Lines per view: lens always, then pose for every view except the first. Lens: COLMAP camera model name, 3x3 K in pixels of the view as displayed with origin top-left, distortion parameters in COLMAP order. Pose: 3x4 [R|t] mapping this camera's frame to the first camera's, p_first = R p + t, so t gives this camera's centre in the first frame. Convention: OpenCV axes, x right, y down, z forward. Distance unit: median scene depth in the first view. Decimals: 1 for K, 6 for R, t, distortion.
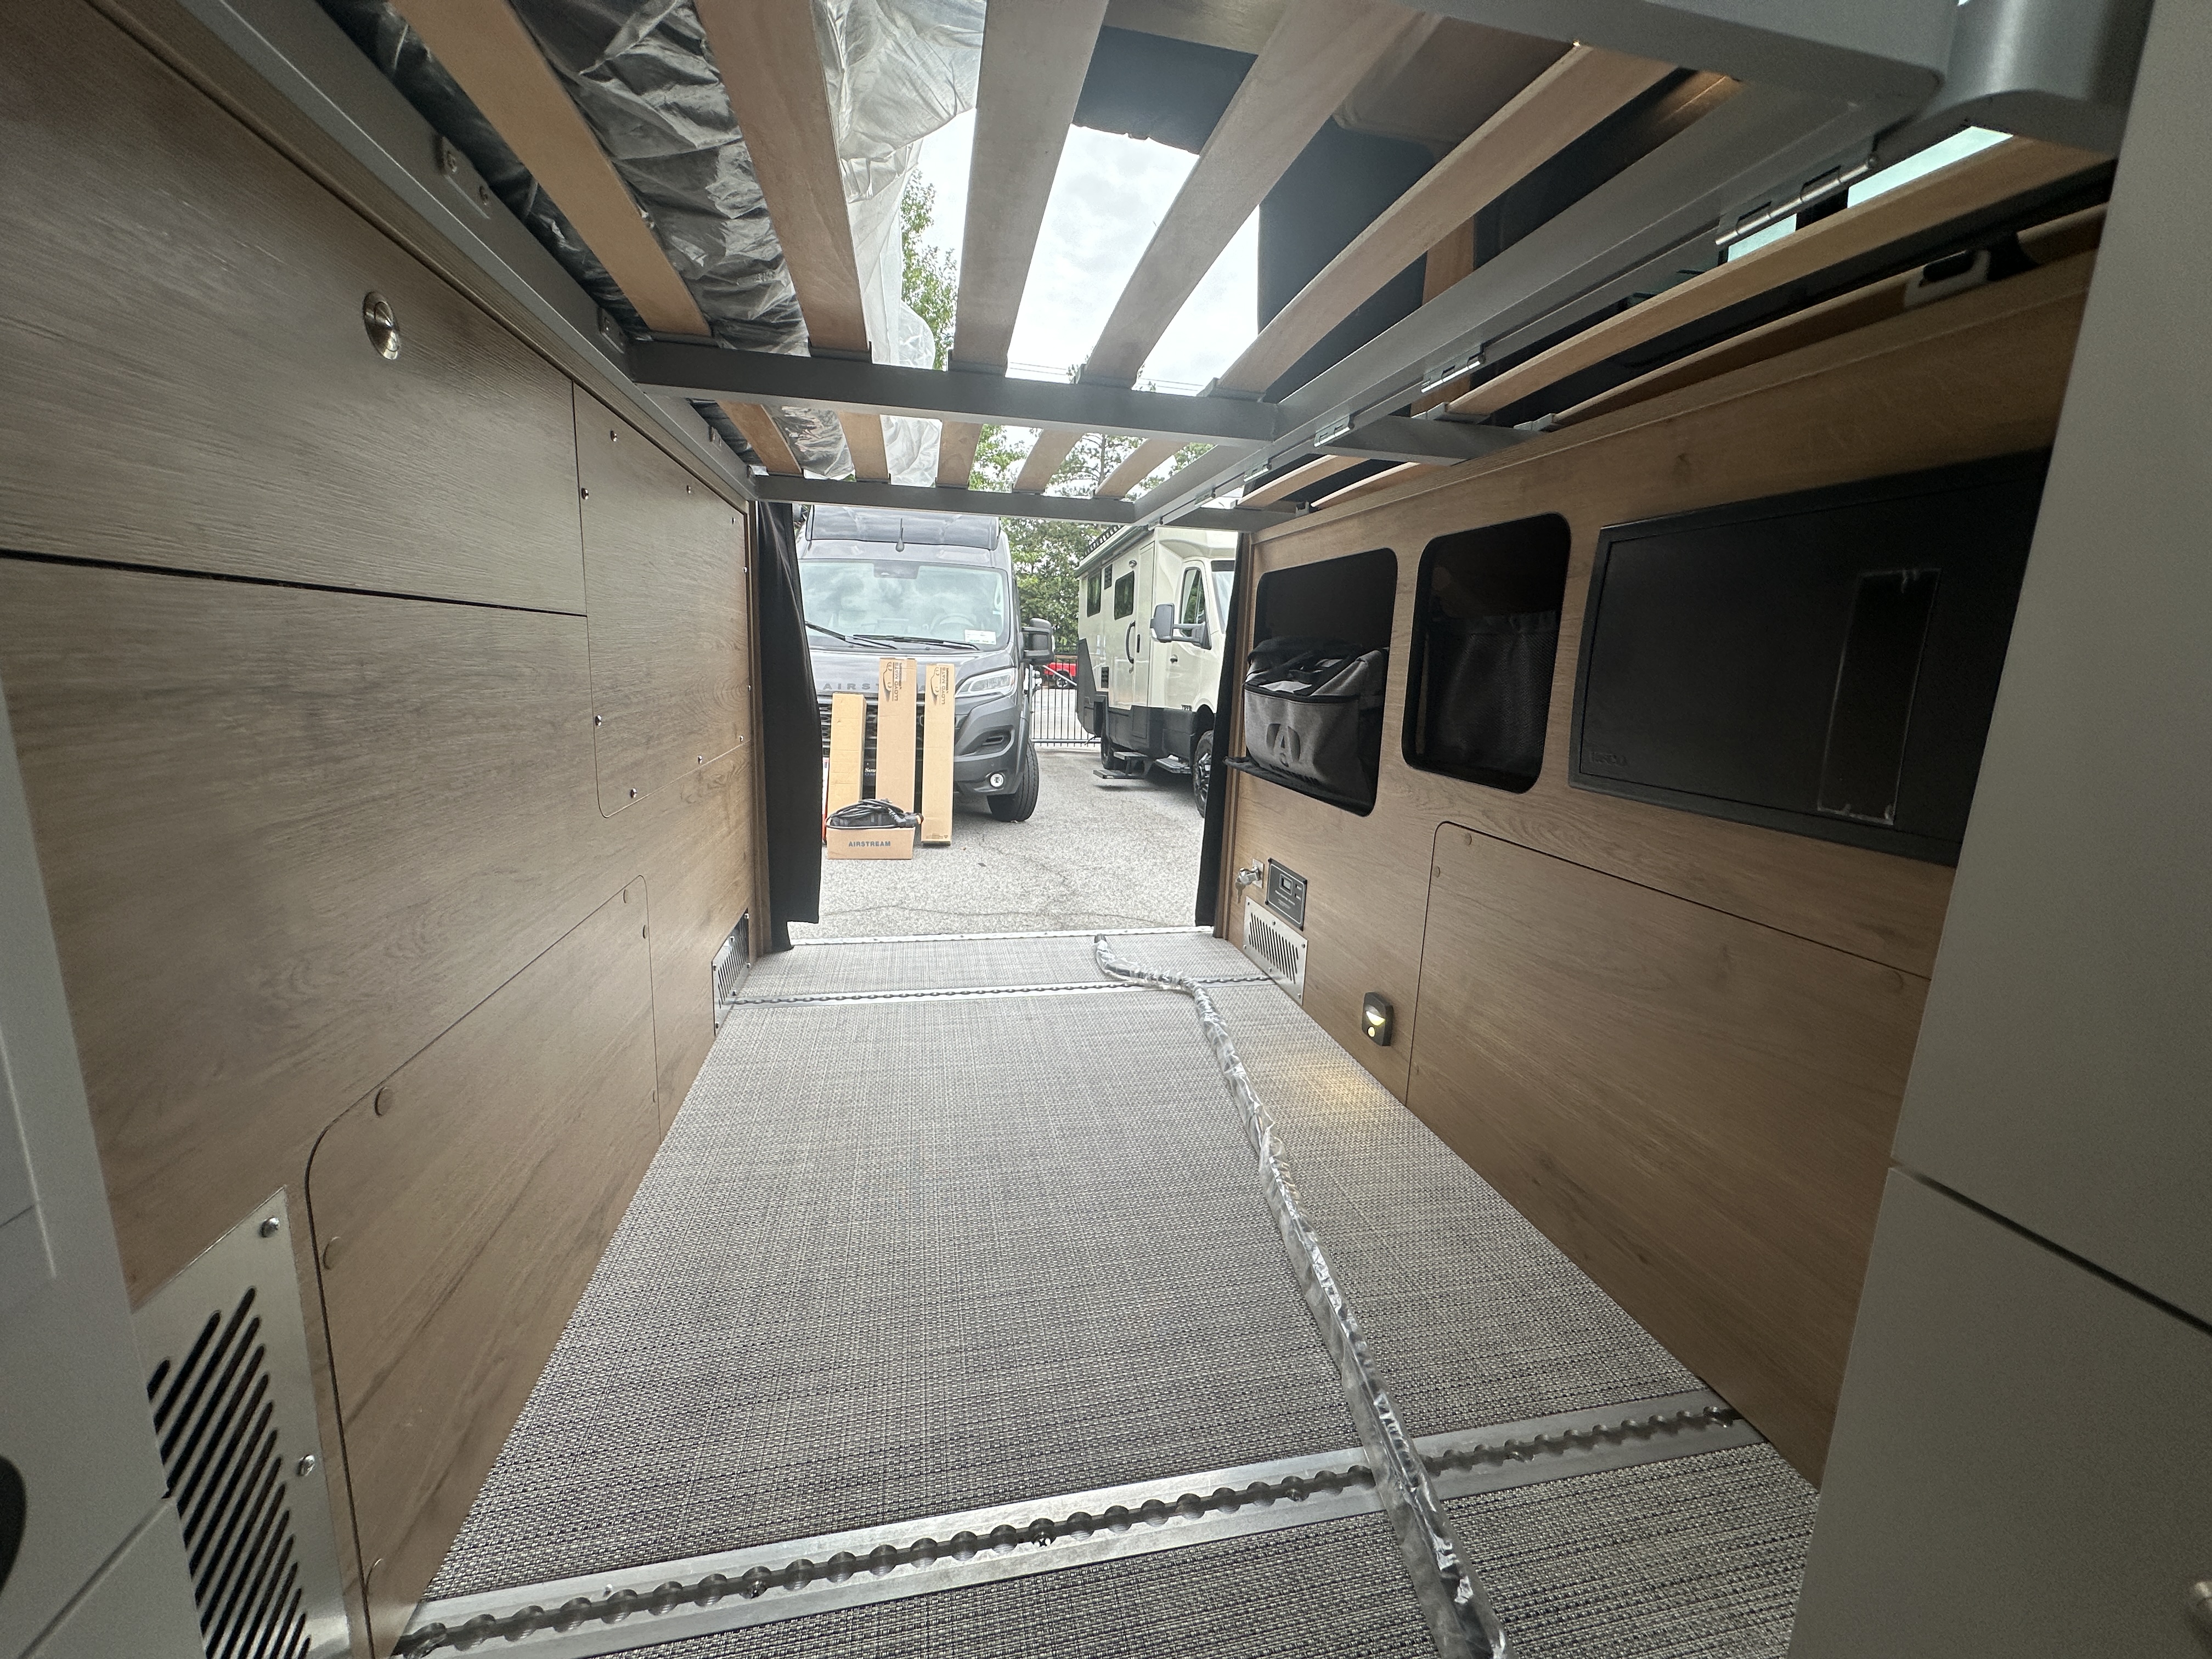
lens RADIAL K [[877.9, 0, 1106.7], [0, 877.9, 828.4], [0, 0, 1]] dist [-0.002839, 0.000971]
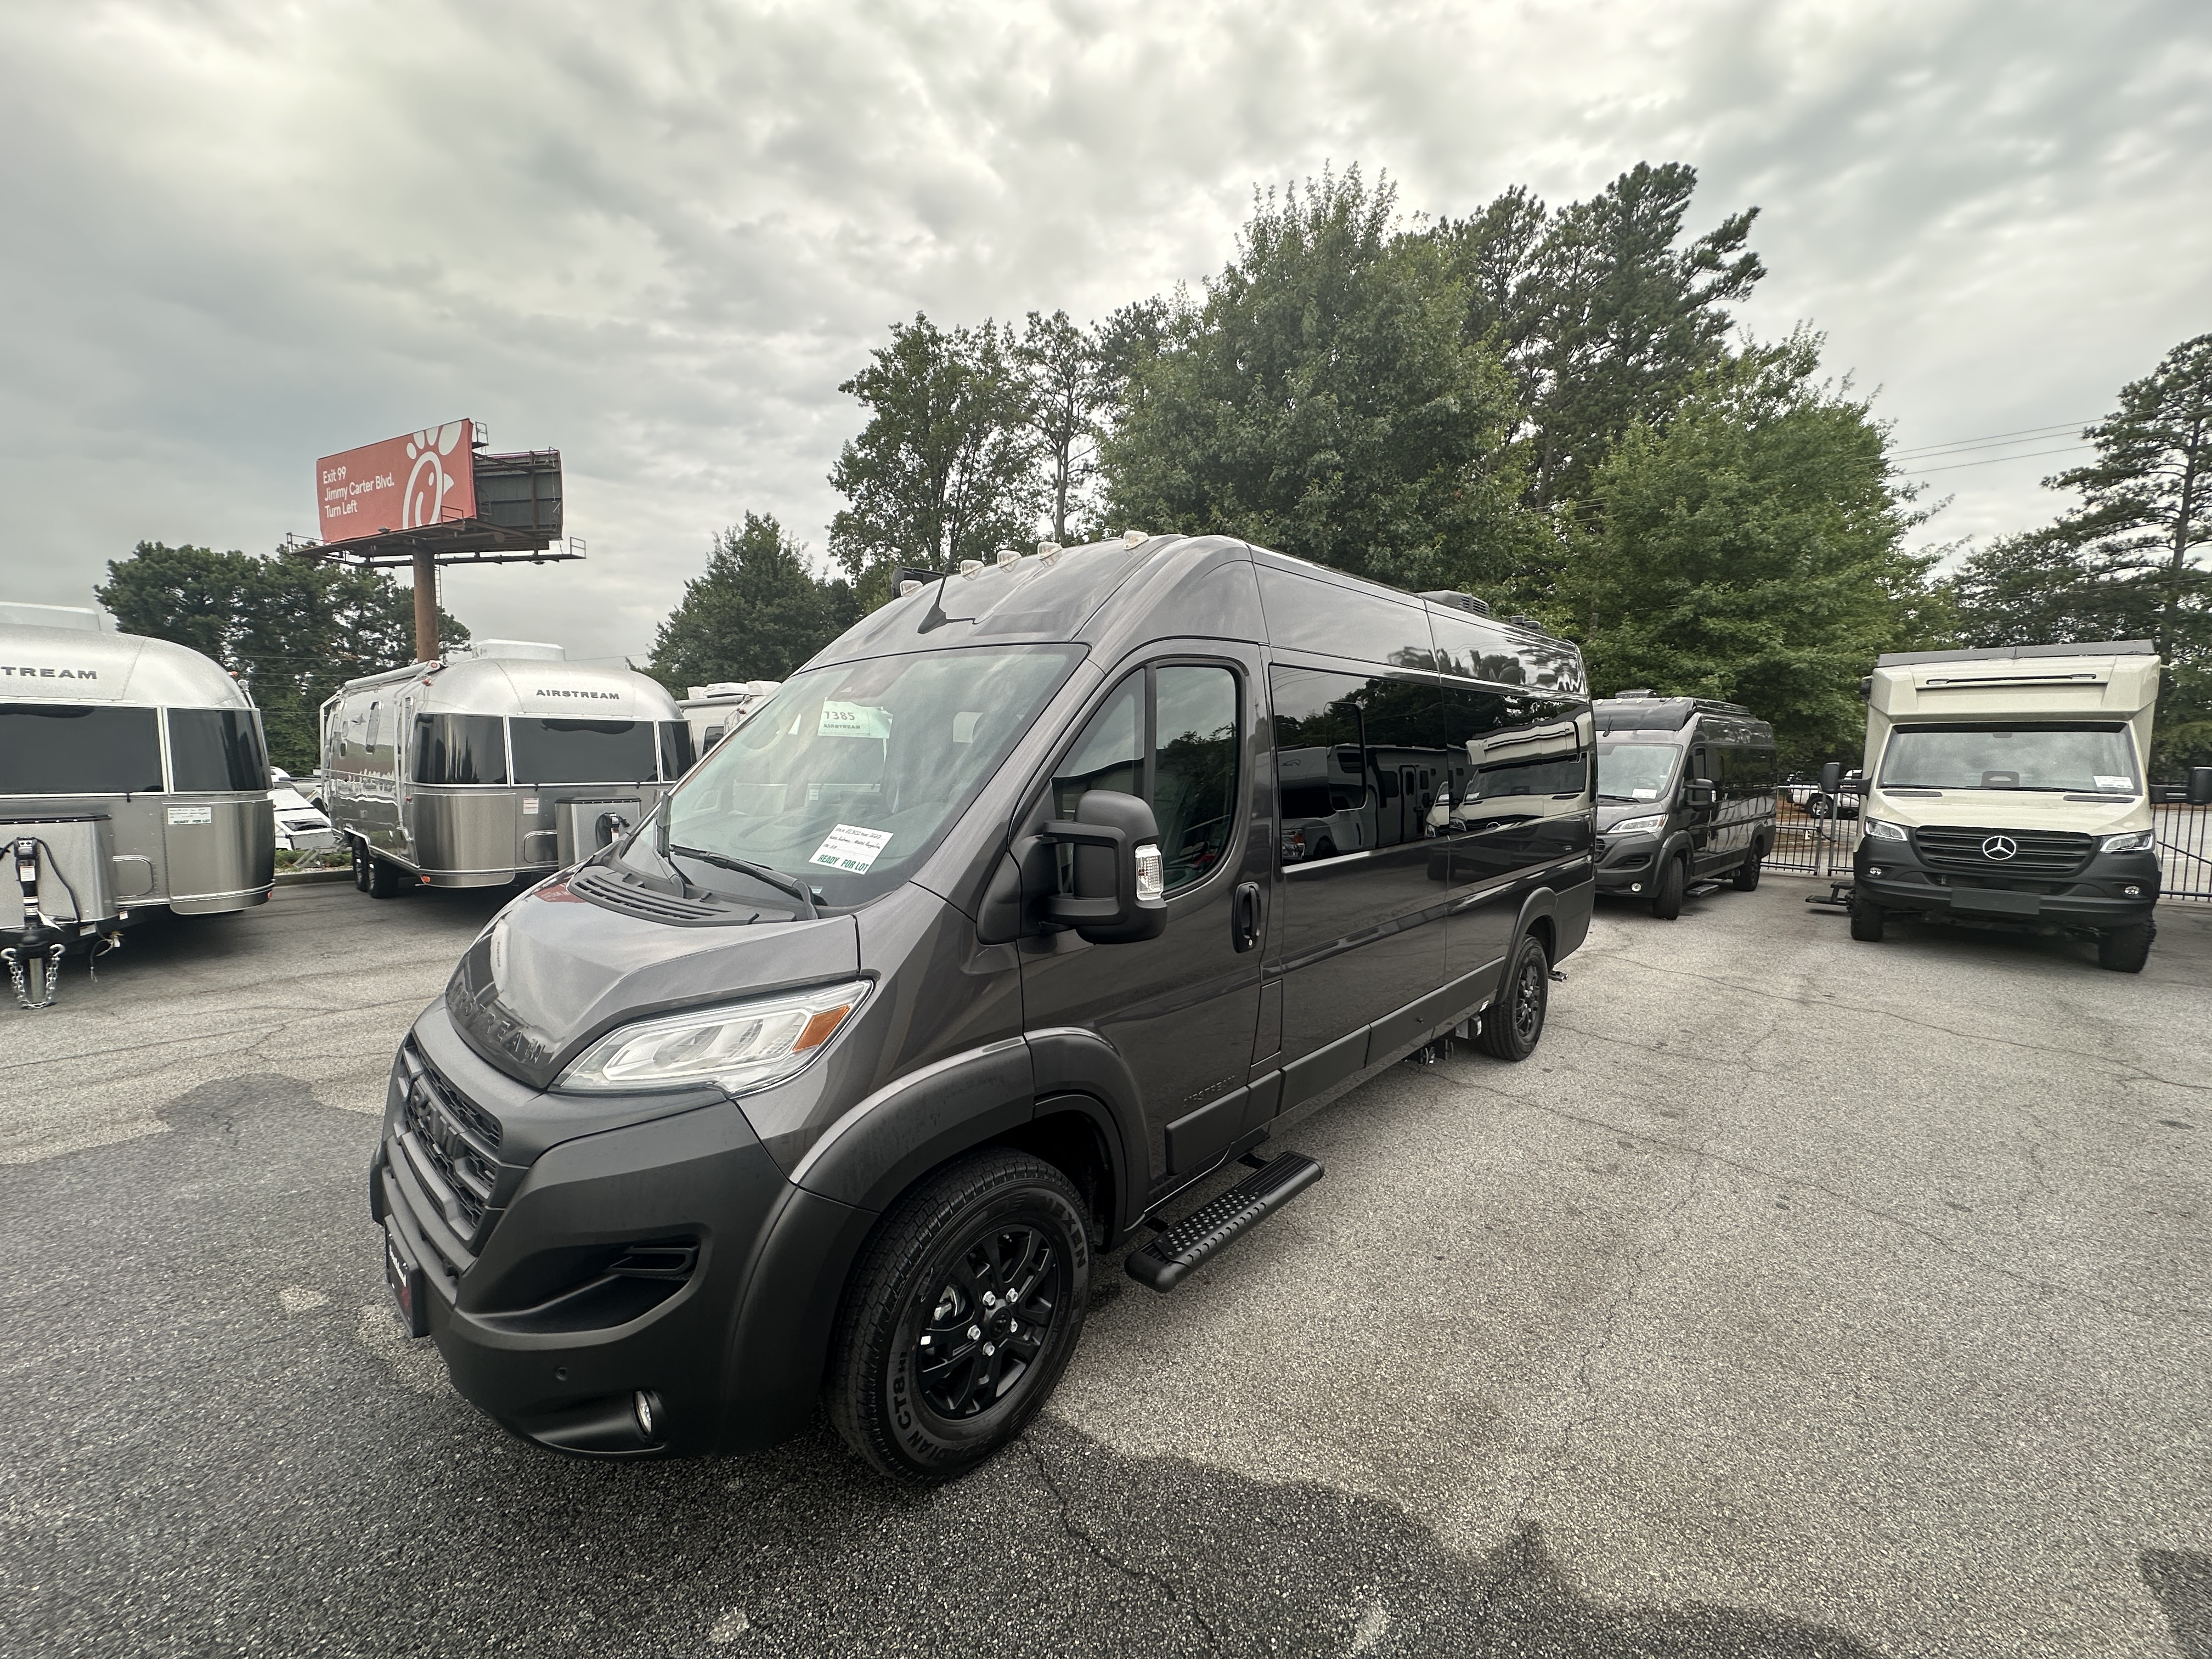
lens RADIAL K [[877.9, 0, 1106.7], [0, 877.9, 828.4], [0, 0, 1]] dist [-0.002839, 0.000971]
pose [[0.582197, 0.038239, -0.812148, 0.614504], [-0.134595, 0.989644, -0.049891, 0.046968], [0.801829, 0.138357, 0.581315, -0.690304]]
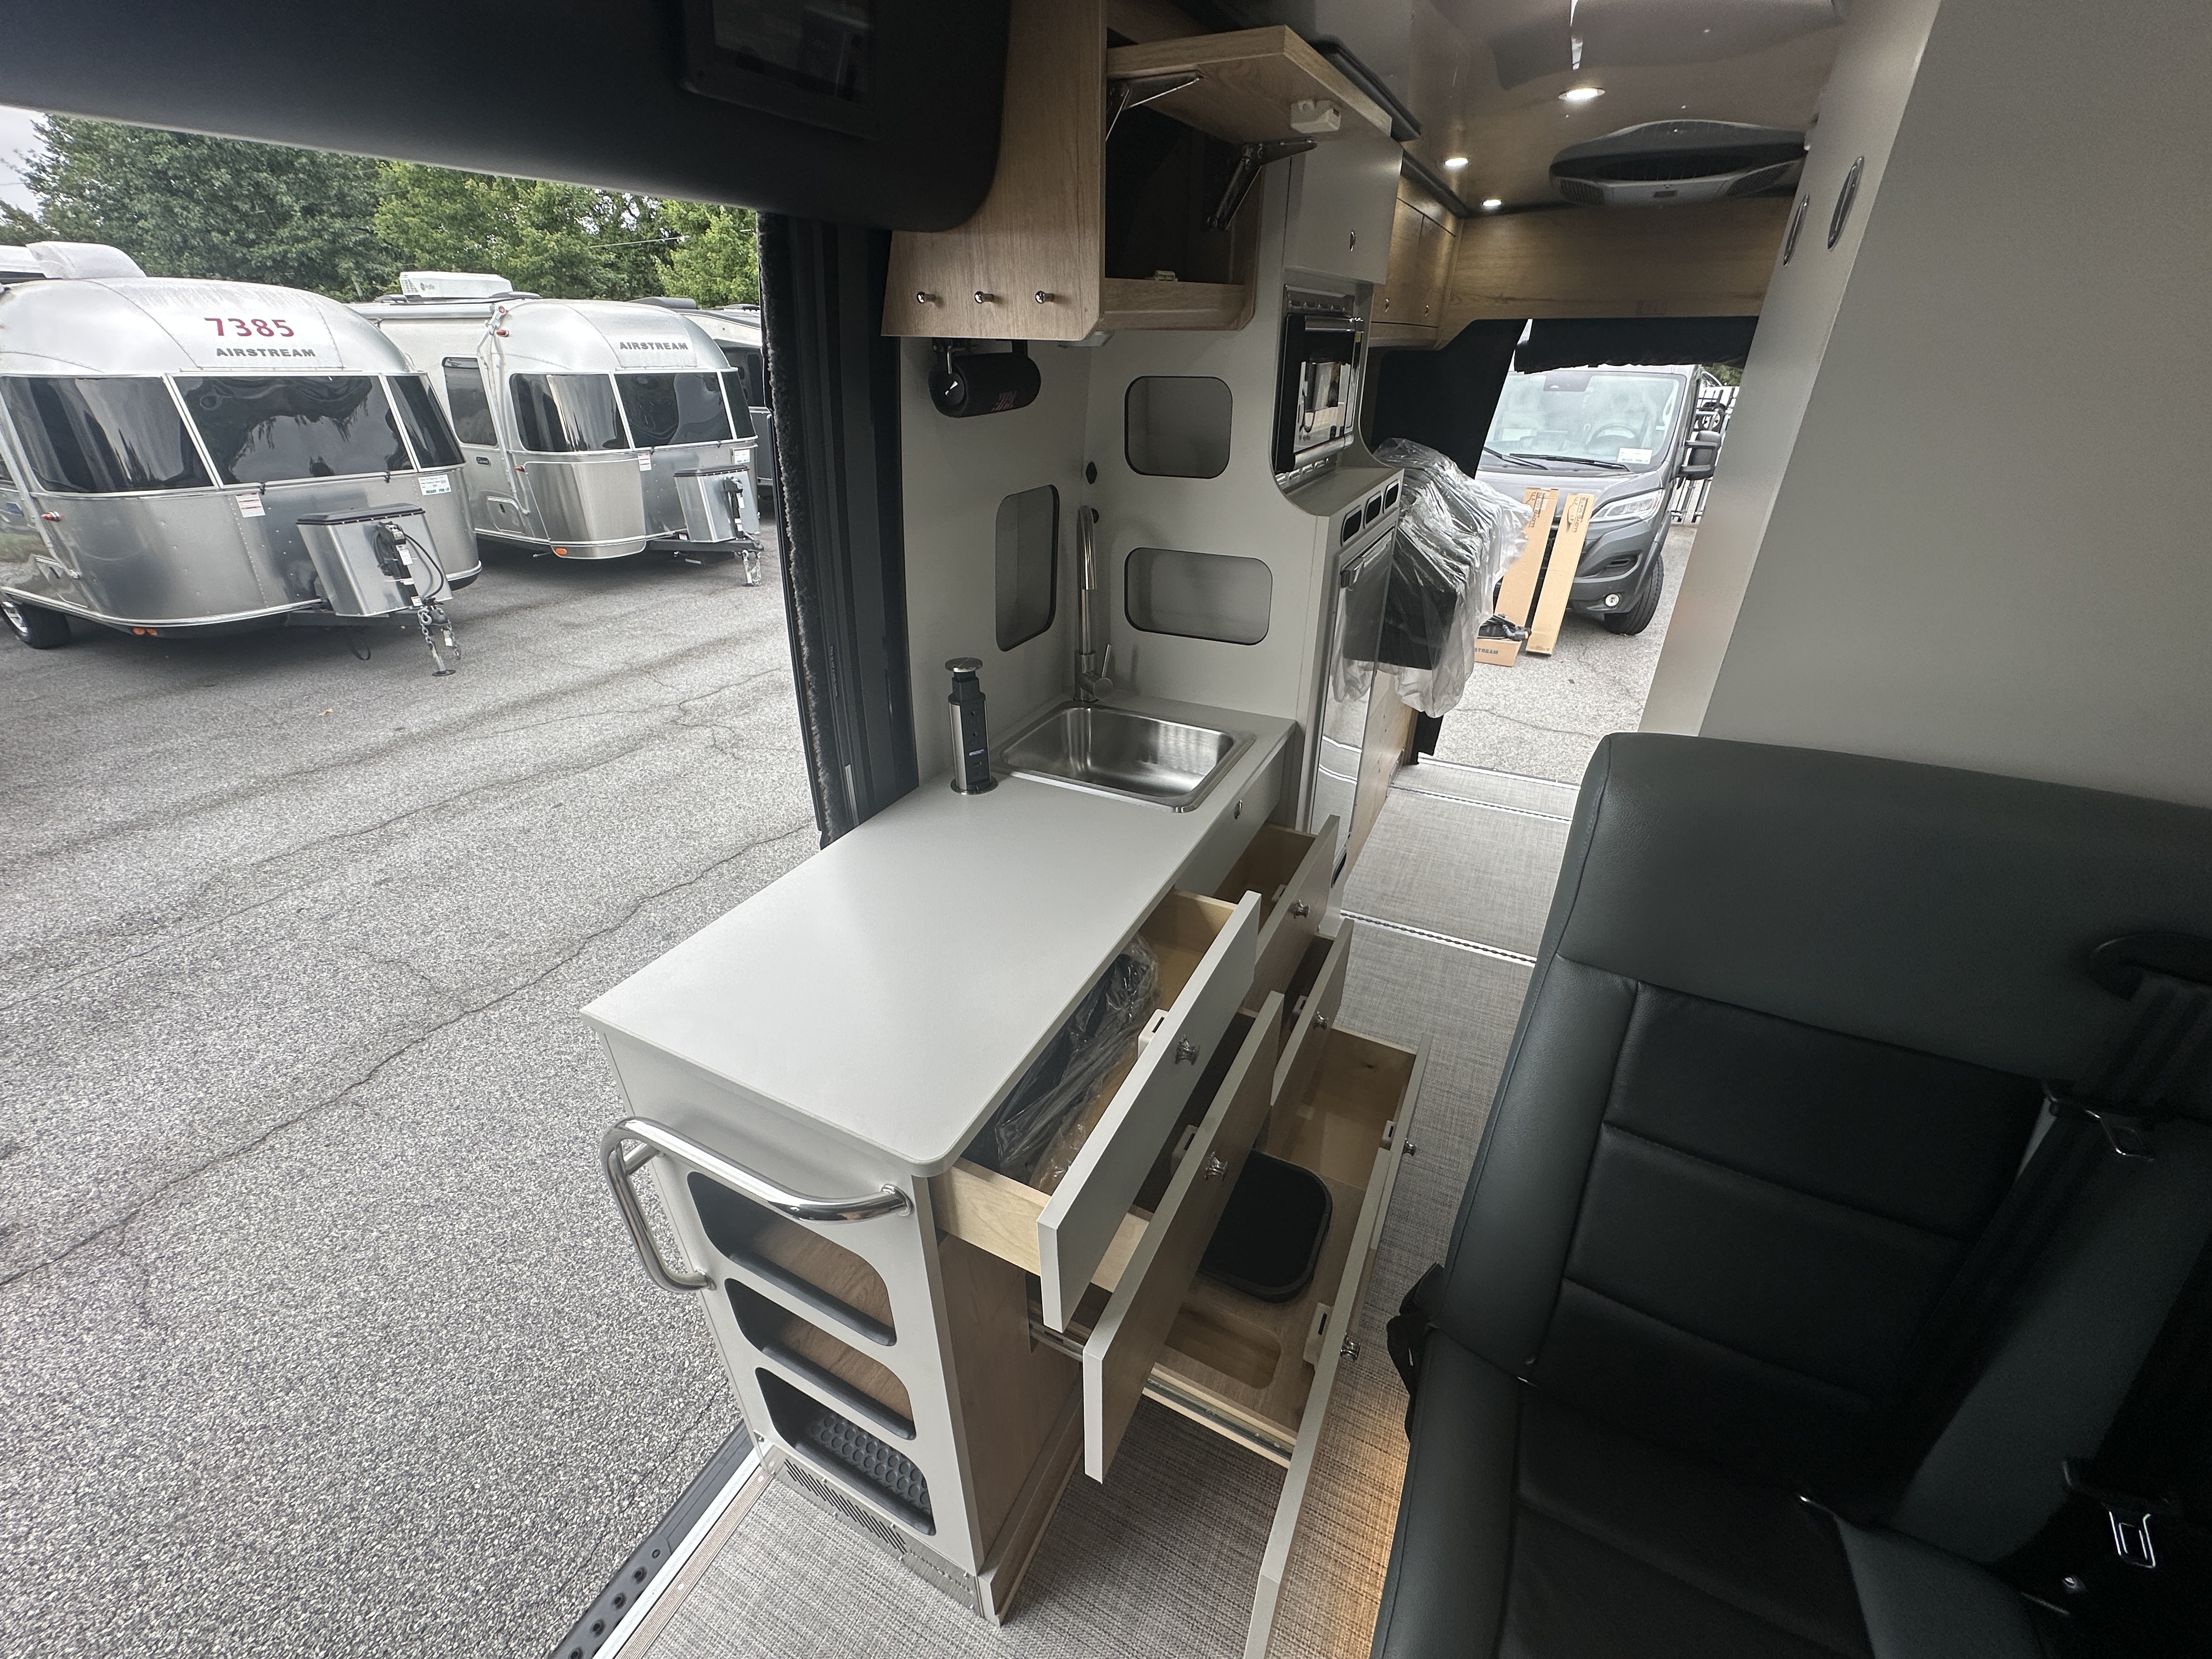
lens RADIAL K [[883.6, 0, 1107.6], [0, 883.6, 829.7], [0, 0, 1]] dist [-0.002505, 0.000830]
pose [[0.781858, 0.268370, -0.562740, 0.089002], [-0.084242, 0.939810, 0.331150, -0.104628], [0.617739, -0.211505, 0.757406, -0.330308]]
